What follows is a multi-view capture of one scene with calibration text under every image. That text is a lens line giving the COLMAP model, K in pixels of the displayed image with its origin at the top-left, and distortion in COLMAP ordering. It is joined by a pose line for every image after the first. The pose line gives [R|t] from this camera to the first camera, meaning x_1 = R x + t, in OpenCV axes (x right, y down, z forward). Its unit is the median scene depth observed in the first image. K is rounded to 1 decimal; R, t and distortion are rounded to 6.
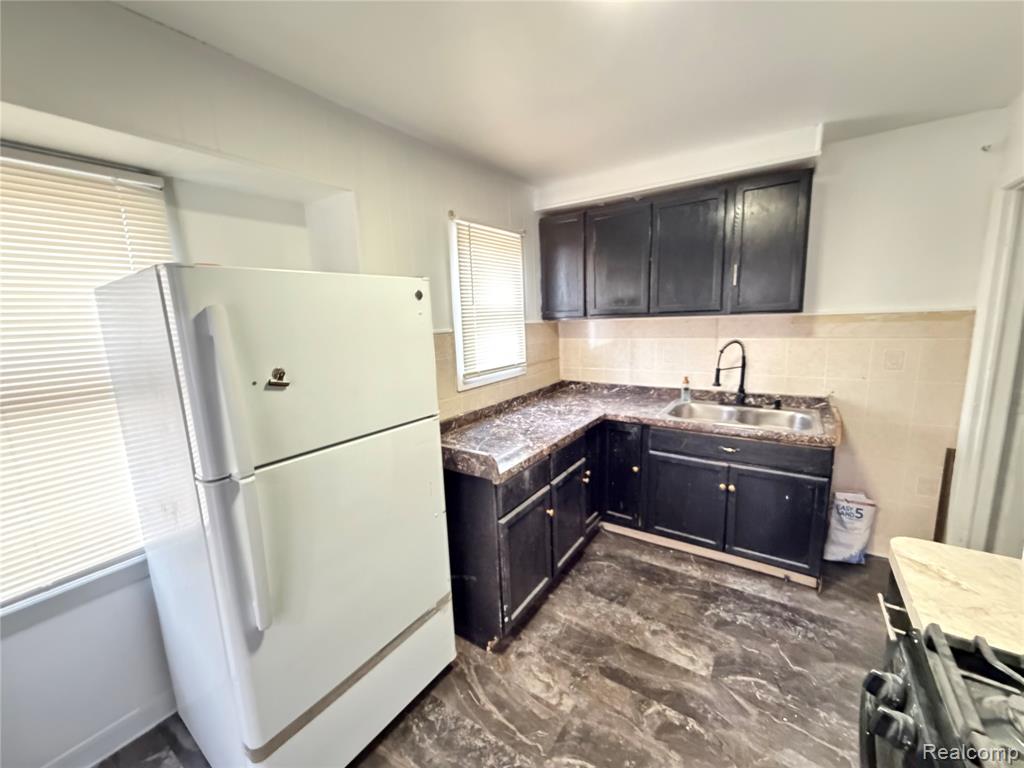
lens RADIAL K [[409.6, 0, 515.4], [0, 409.6, 381.8], [0, 0, 1]] dist [0.000225, 0.000312]
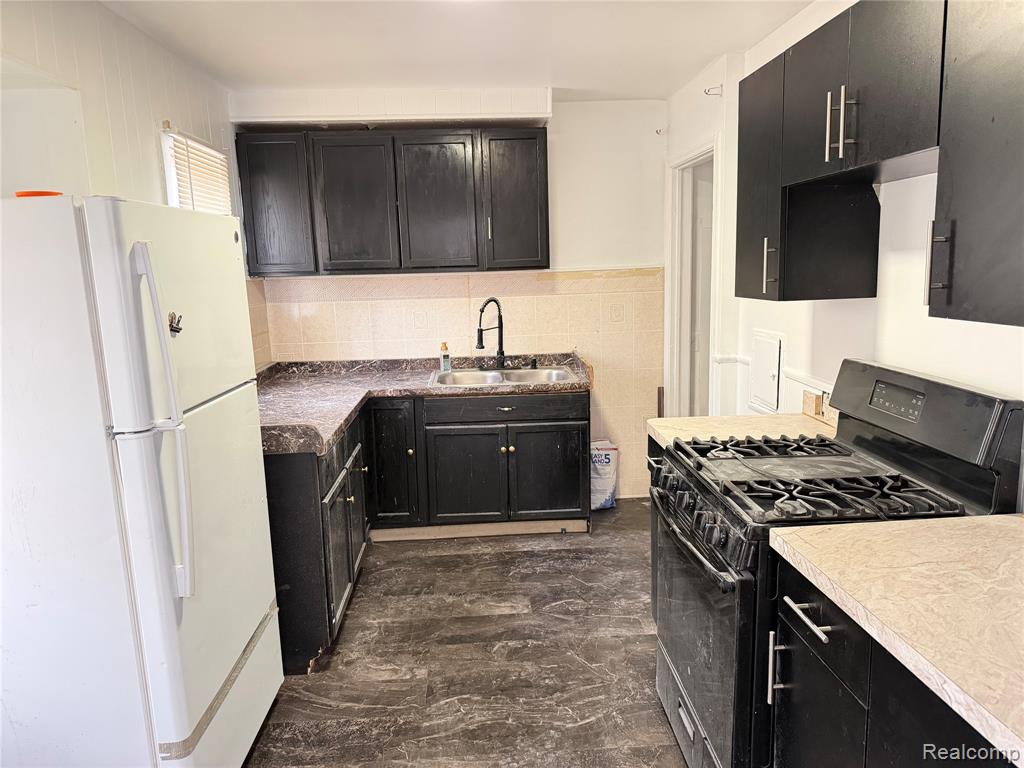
lens RADIAL K [[725.2, 0, 514.6], [0, 725.2, 386.4], [0, 0, 1]] dist [0.056254, -0.067043]
pose [[0.792580, -0.087101, 0.603515, -0.504998], [0.099912, 0.994919, 0.012378, 0.096981], [-0.601527, 0.050488, 0.797256, -0.387796]]
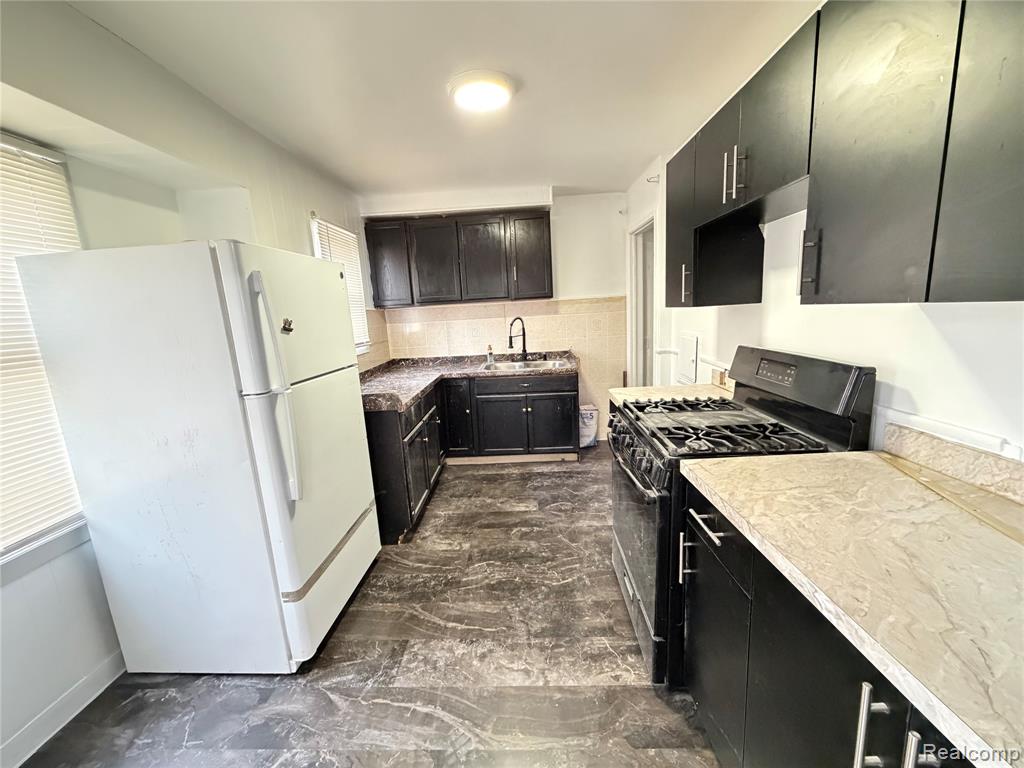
lens RADIAL K [[409.6, 0, 511.6], [0, 409.6, 384.8], [0, 0, 1]] dist [0.000225, 0.000312]
pose [[0.845677, -0.105044, 0.523255, -0.355238], [0.110522, 0.993655, 0.020853, 0.131324], [-0.522125, 0.040196, 0.851921, -0.317584]]
